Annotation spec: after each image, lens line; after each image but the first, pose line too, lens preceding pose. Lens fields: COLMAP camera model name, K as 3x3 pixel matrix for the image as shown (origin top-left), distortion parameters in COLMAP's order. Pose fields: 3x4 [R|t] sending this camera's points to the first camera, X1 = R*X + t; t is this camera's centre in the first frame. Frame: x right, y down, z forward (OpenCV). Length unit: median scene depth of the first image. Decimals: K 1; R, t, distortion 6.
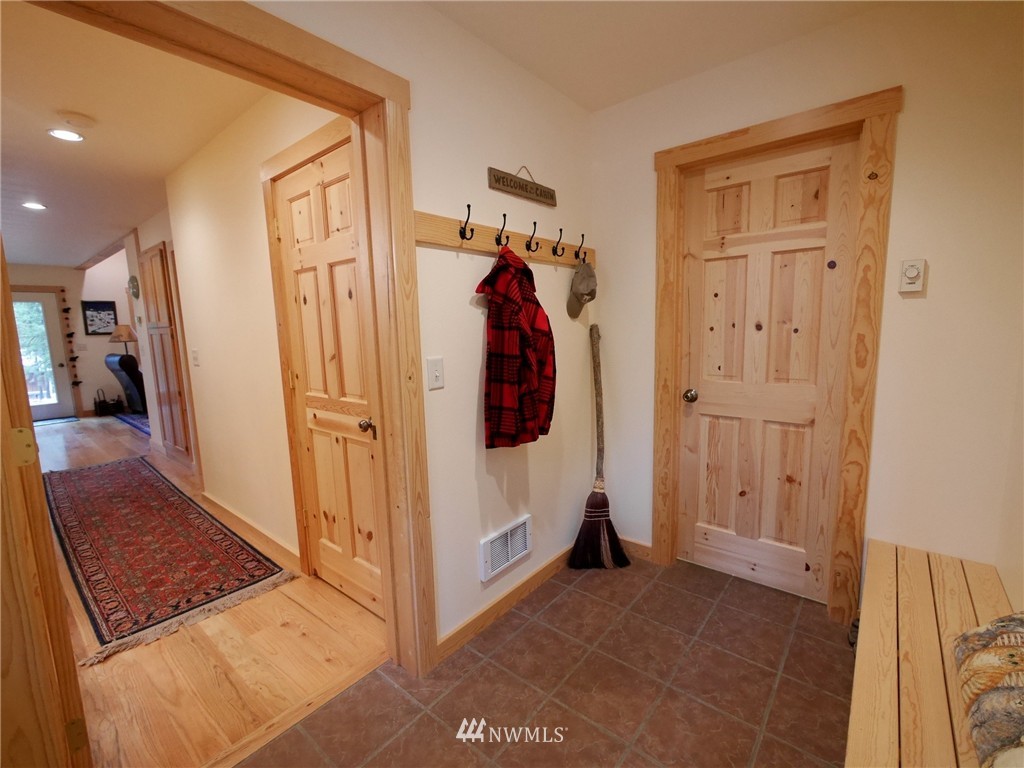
lens RADIAL K [[448.7, 0, 515.9], [0, 448.7, 383.9], [0, 0, 1]] dist [-0.004409, 0.000684]
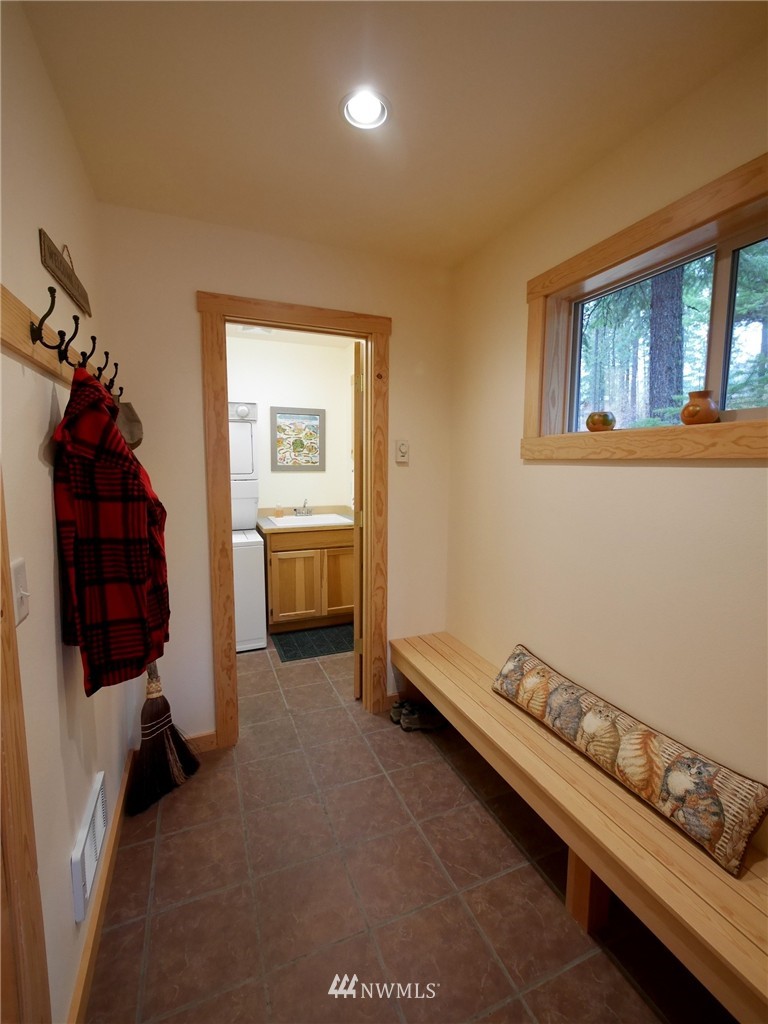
lens RADIAL K [[448.7, 0, 385.0], [0, 448.7, 511.4], [0, 0, 1]] dist [-0.004409, 0.000684]
pose [[0.464039, -0.069076, 0.883117, -0.397321], [0.098181, 0.994823, 0.026224, -0.081844], [-0.880357, 0.074537, 0.468419, 0.348653]]
